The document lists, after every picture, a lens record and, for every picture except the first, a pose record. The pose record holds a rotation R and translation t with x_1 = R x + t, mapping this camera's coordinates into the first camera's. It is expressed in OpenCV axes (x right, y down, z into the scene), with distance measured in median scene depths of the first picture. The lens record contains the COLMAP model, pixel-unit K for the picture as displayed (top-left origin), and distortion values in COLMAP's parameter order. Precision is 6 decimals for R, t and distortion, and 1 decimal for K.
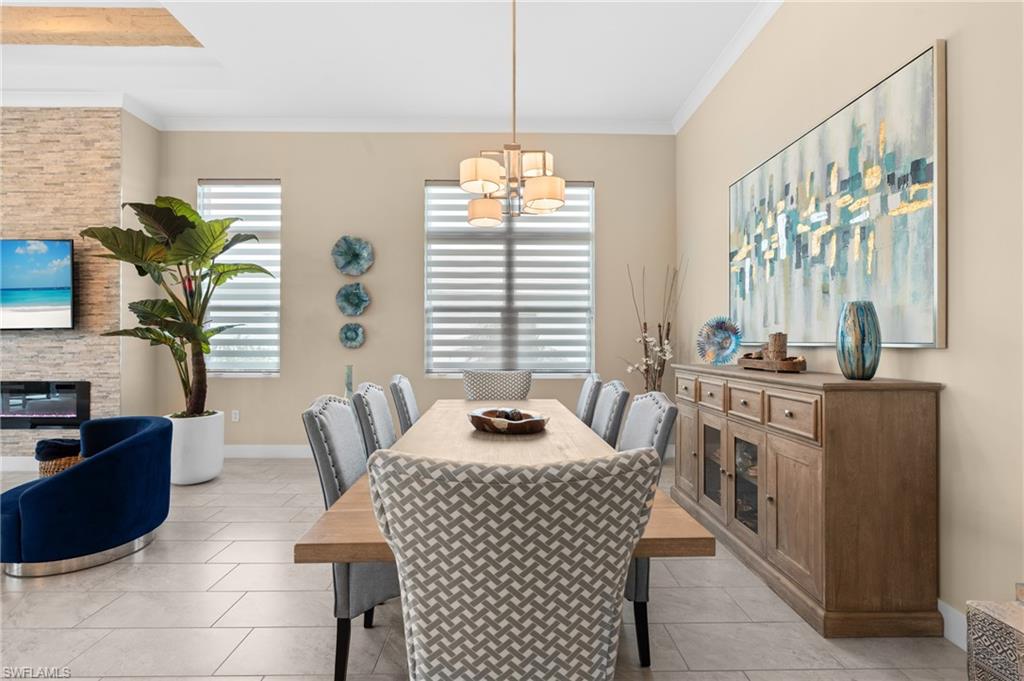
lens RADIAL K [[460.4, 0, 509.2], [0, 460.4, 337.9], [0, 0, 1]] dist [-0.011531, 0.004516]
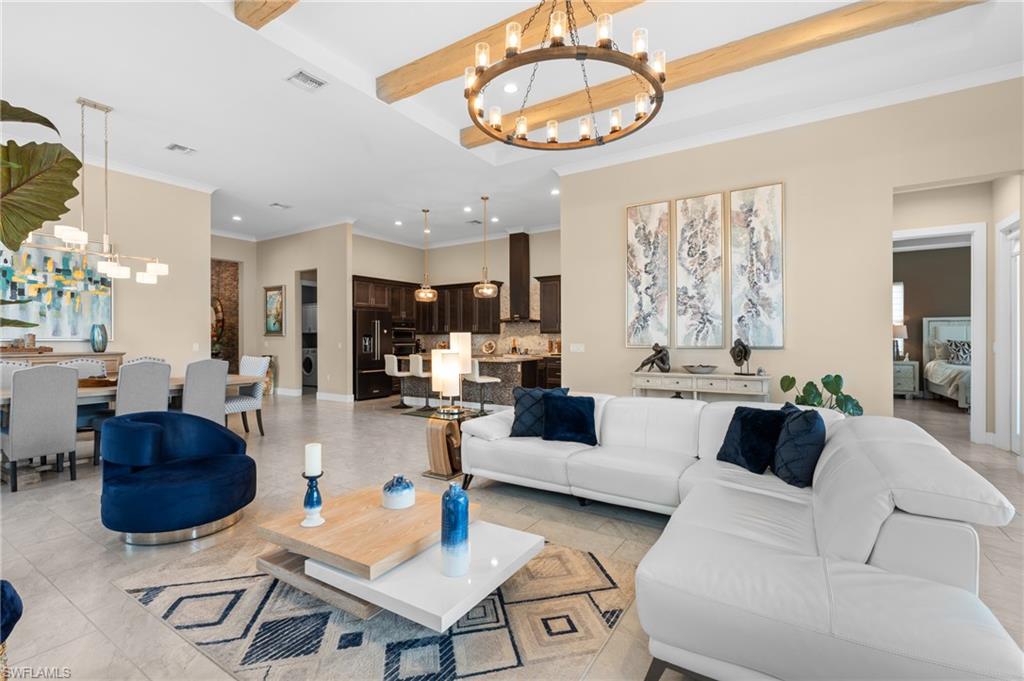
lens RADIAL K [[460.4, 0, 511.1], [0, 460.4, 337.0], [0, 0, 1]] dist [-0.011531, 0.004516]
pose [[-0.835718, 0.005449, 0.549132, -1.361415], [-0.003406, 0.999880, -0.015105, 0.015950], [-0.549148, -0.014494, -0.835599, 0.926093]]
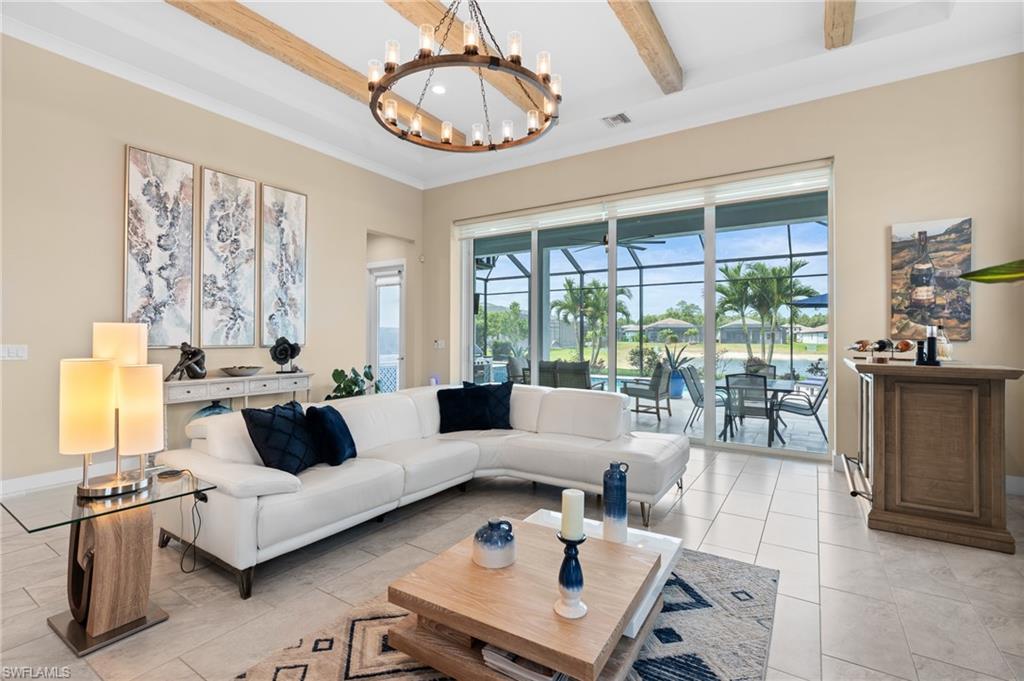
lens RADIAL K [[460.4, 0, 508.9], [0, 460.4, 336.6], [0, 0, 1]] dist [-0.011531, 0.004516]
pose [[-0.560085, -0.003484, -0.828427, -0.577709], [0.003957, 0.999968, -0.006881, 0.010116], [0.828425, -0.007132, -0.560054, 0.773546]]
